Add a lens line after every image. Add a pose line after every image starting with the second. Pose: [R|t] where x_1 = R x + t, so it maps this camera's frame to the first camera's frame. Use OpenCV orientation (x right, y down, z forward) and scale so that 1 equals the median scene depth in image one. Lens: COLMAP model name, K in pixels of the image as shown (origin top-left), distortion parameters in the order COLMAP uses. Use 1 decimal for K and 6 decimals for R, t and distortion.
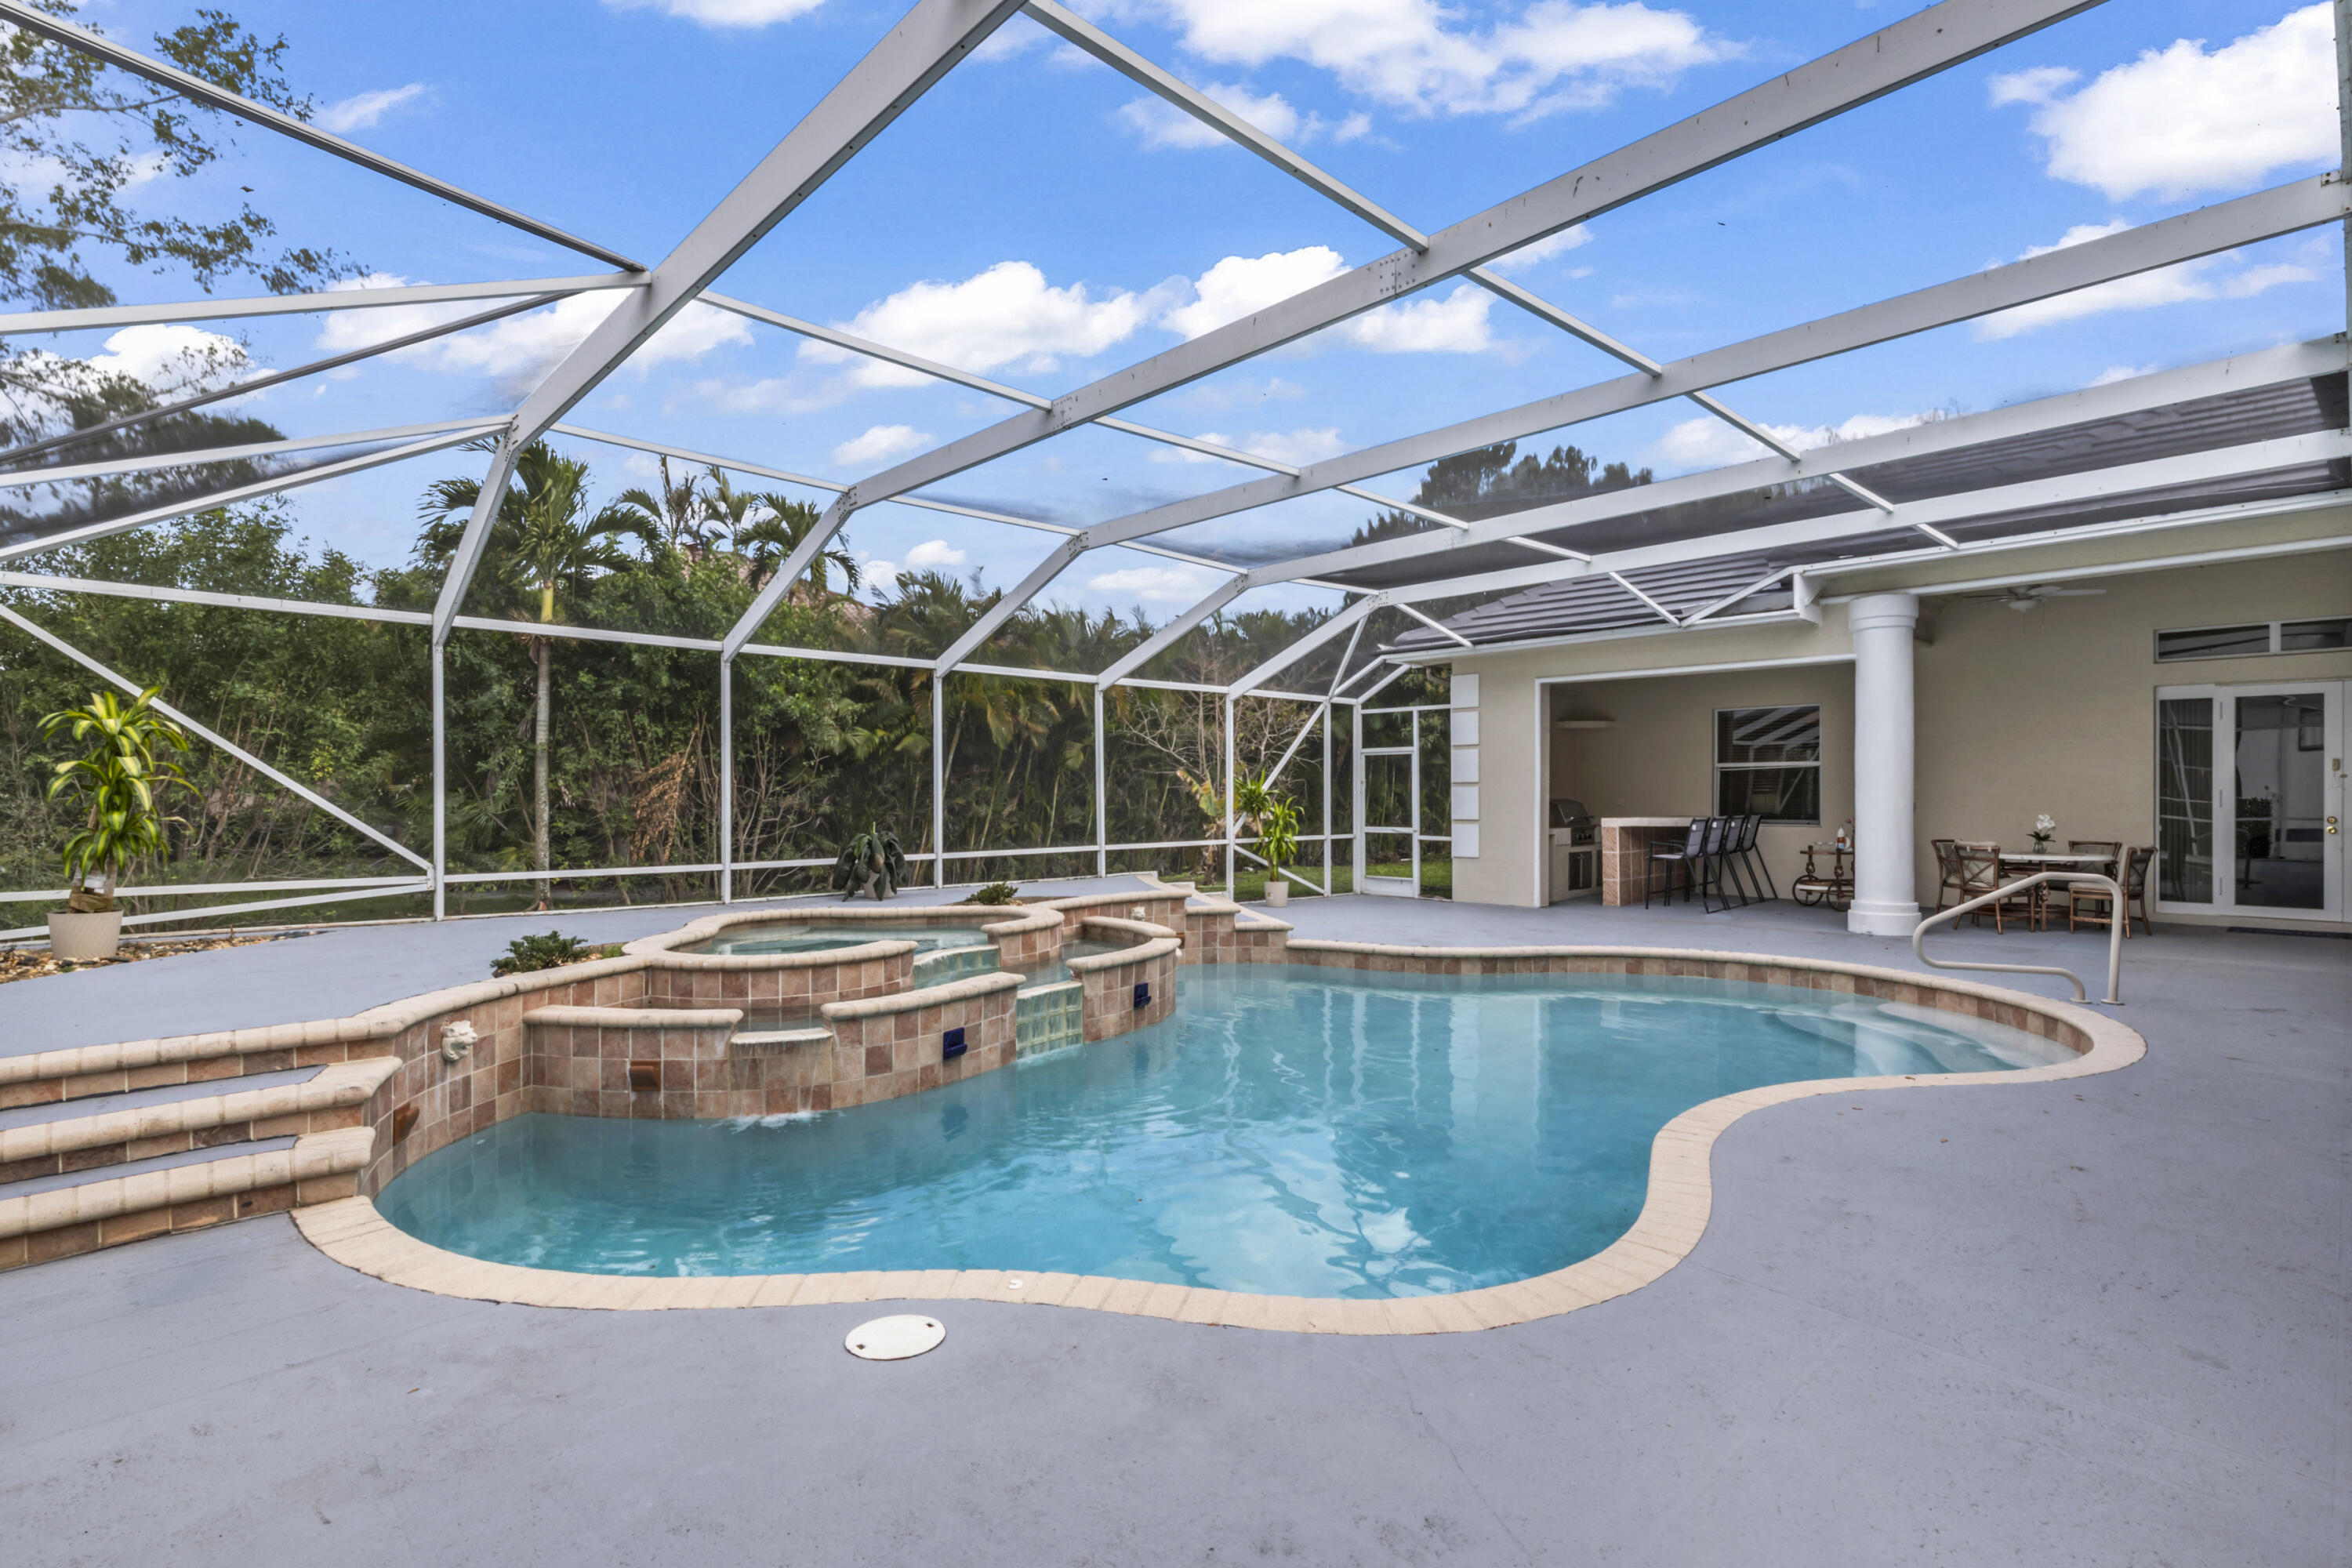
lens RADIAL K [[1148.4, 0, 1155.2], [0, 1148.4, 784.8], [0, 0, 1]] dist [0.015566, 0.000253]
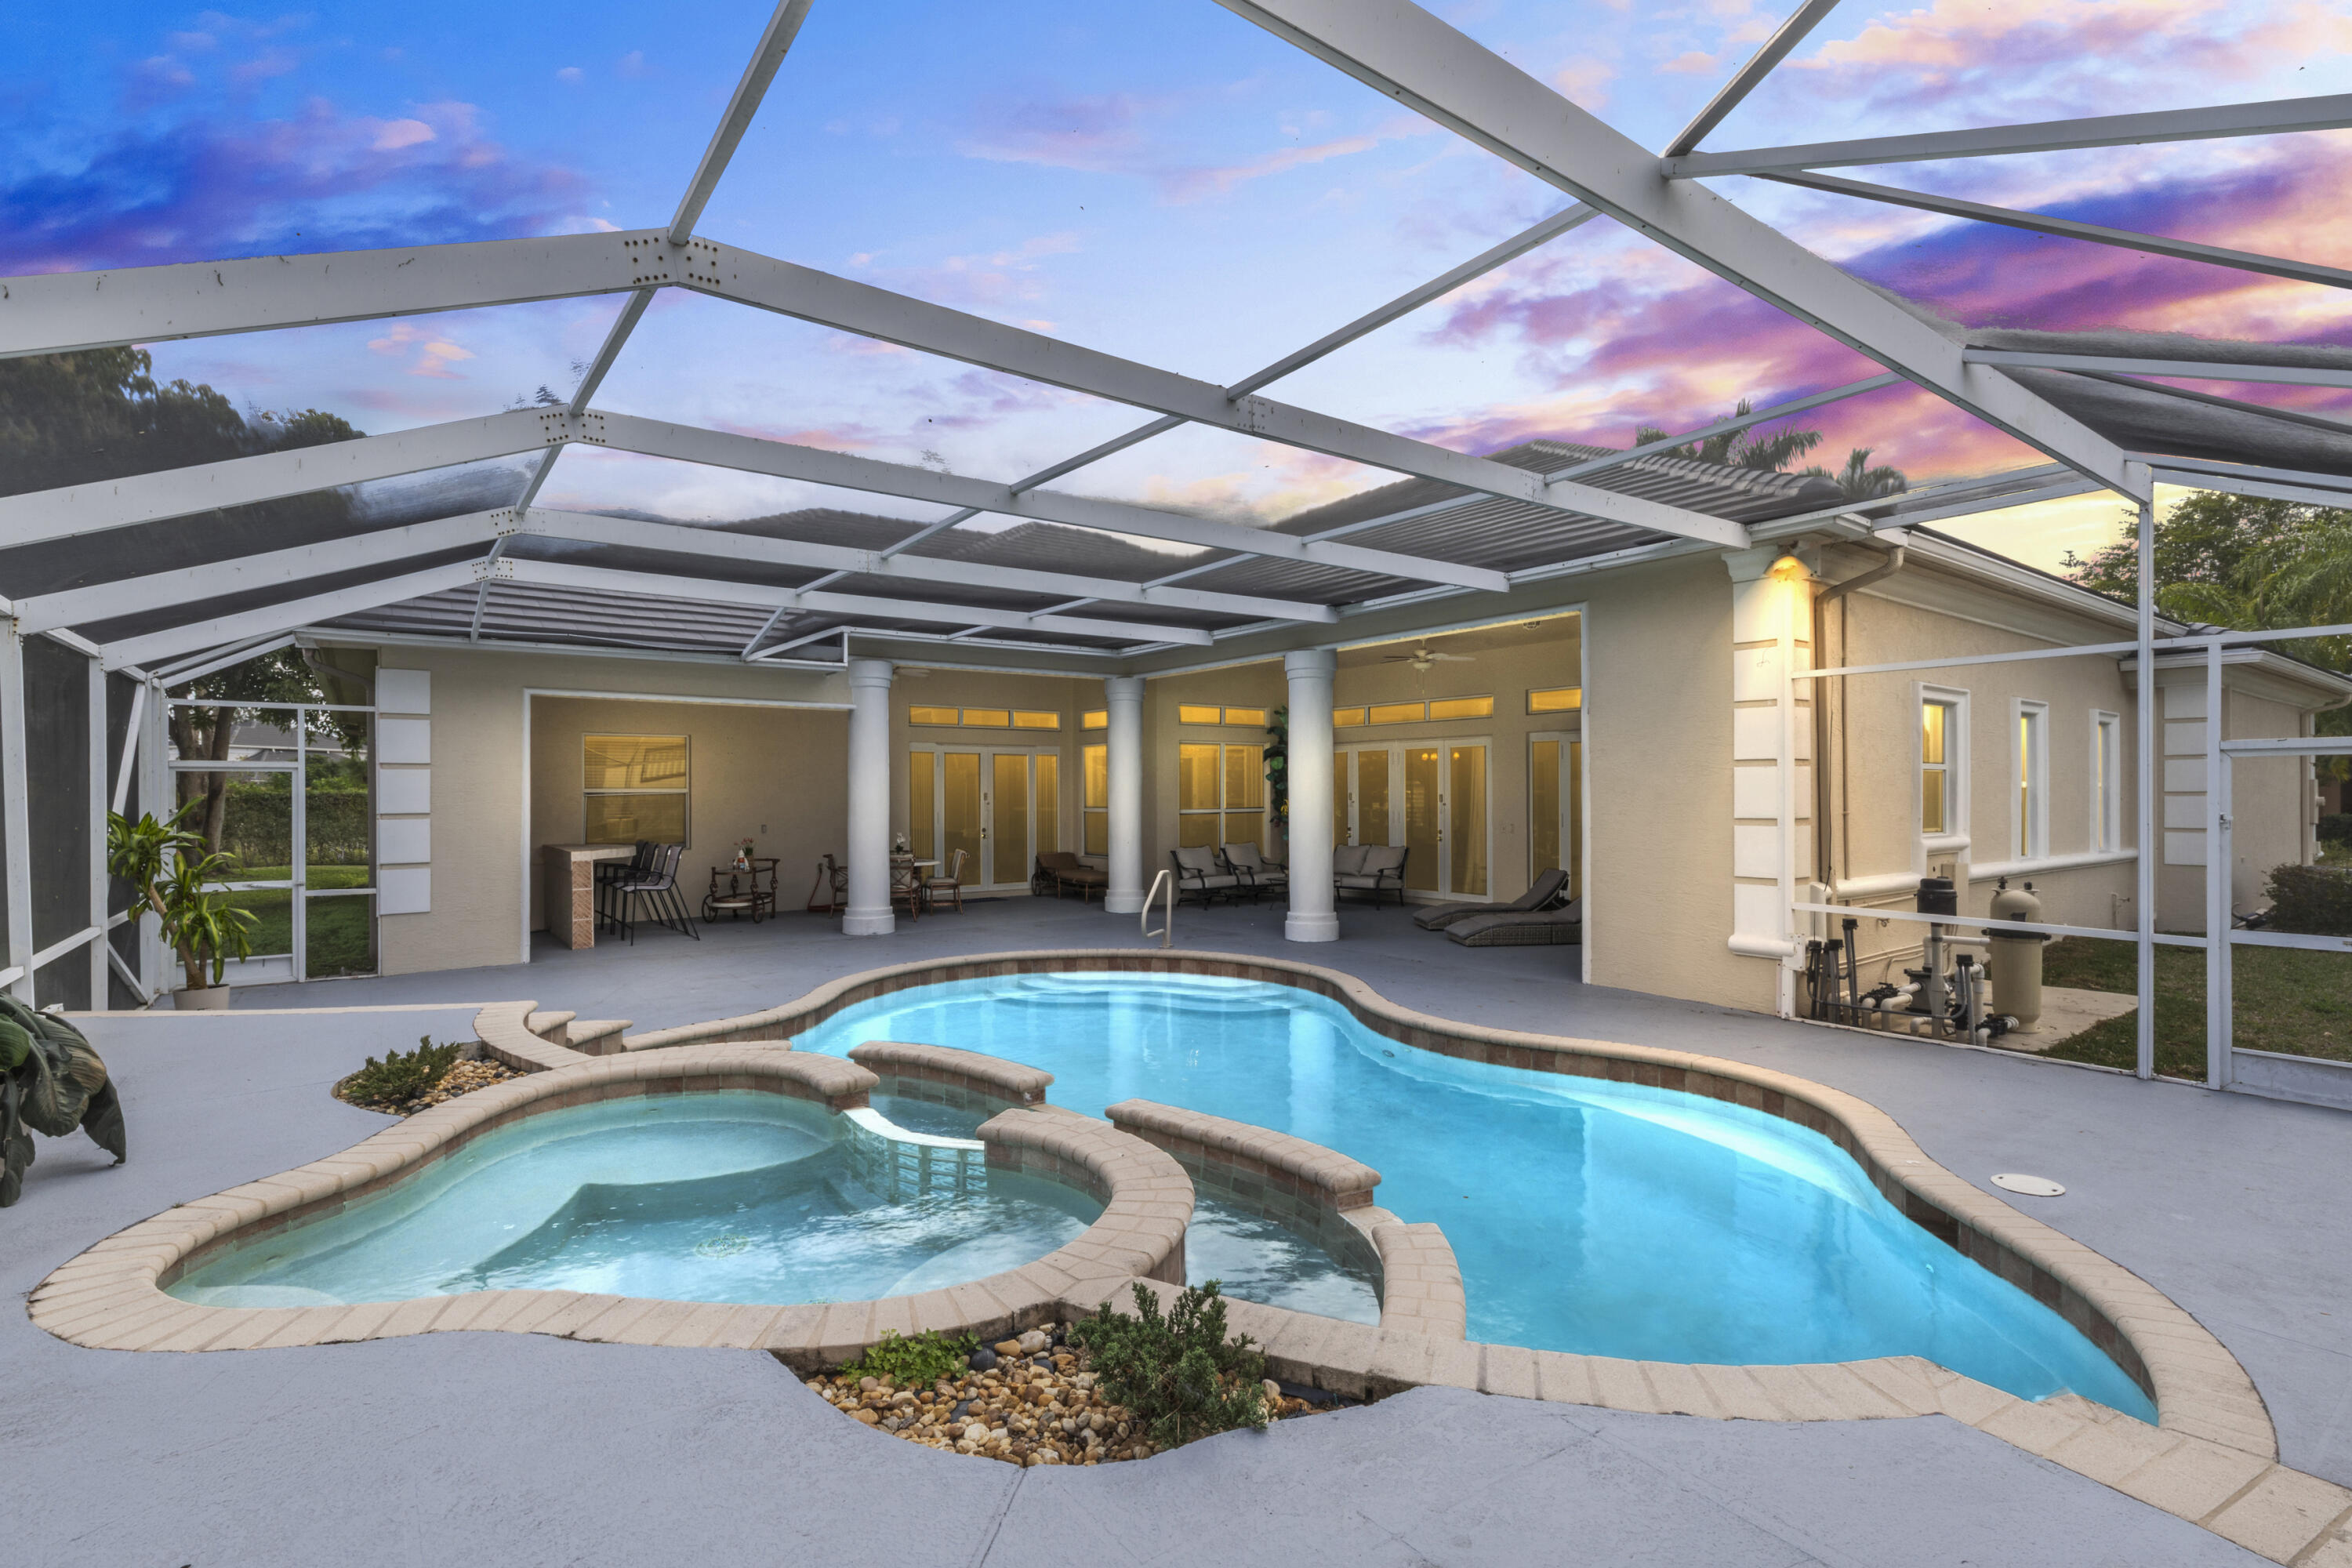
lens RADIAL K [[1089.4, 0, 1173.8], [0, 1089.4, 791.0], [0, 0, 1]] dist [0.015401, 0.000771]
pose [[0.099368, 0.008138, 0.995018, -0.412855], [0.004147, 0.999954, -0.008593, -0.009300], [-0.995042, 0.004980, 0.099329, 0.452226]]
